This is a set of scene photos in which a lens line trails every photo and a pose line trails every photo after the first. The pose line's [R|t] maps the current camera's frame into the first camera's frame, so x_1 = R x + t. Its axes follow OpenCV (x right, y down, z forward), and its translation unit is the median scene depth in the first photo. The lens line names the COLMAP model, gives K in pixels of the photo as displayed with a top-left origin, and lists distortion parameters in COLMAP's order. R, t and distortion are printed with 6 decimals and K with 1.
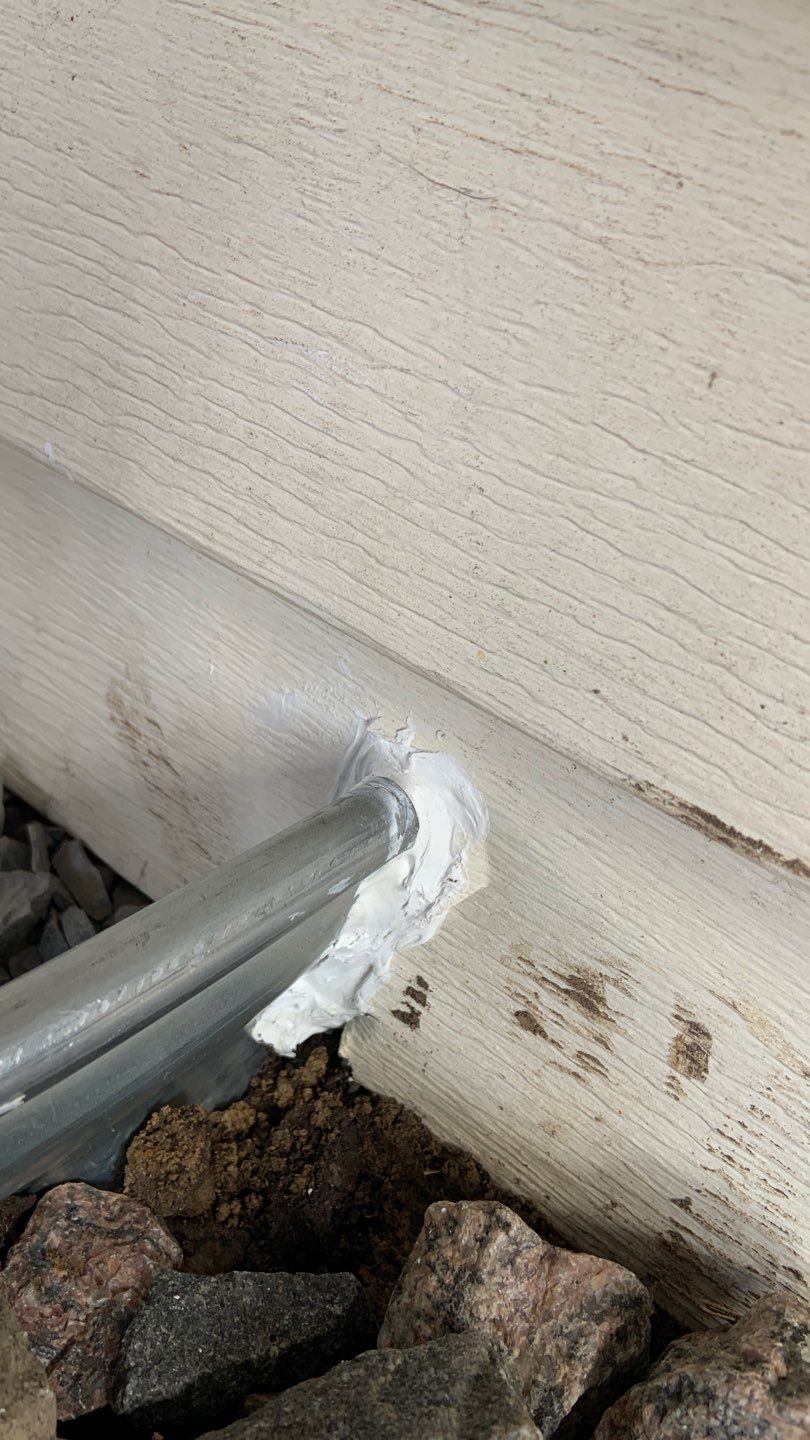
lens RADIAL K [[1065.6, 0, 403.3], [0, 1065.6, 715.3], [0, 0, 1]] dist [0.117964, -0.159381]
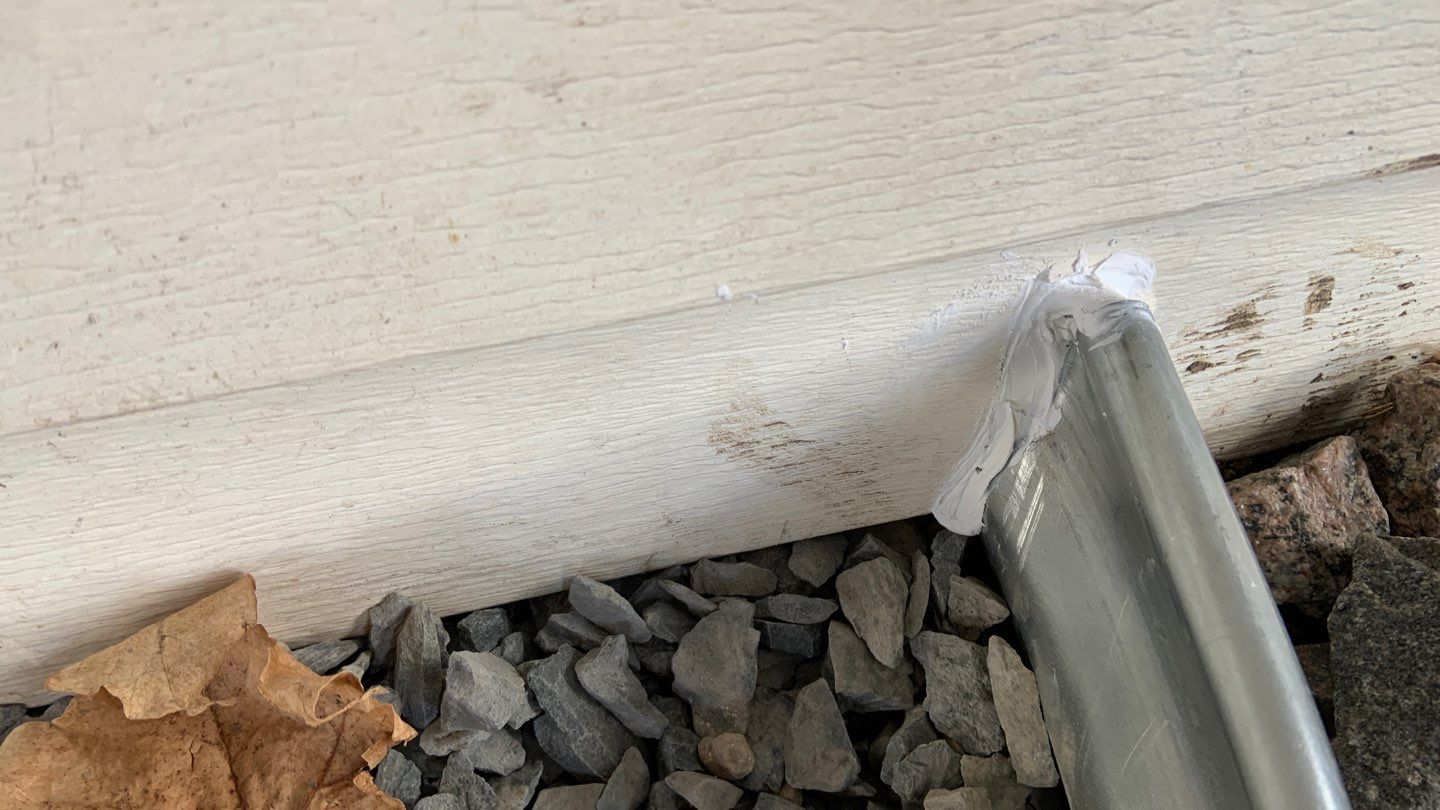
lens RADIAL K [[1065.6, 0, 720.0], [0, 1065.6, 405.0], [0, 0, 1]] dist [0.117964, -0.159381]
pose [[0.624599, -0.711828, 0.321212, -0.762468], [0.544817, 0.691863, 0.473814, -0.672847], [-0.559509, -0.120942, 0.819953, 0.281443]]
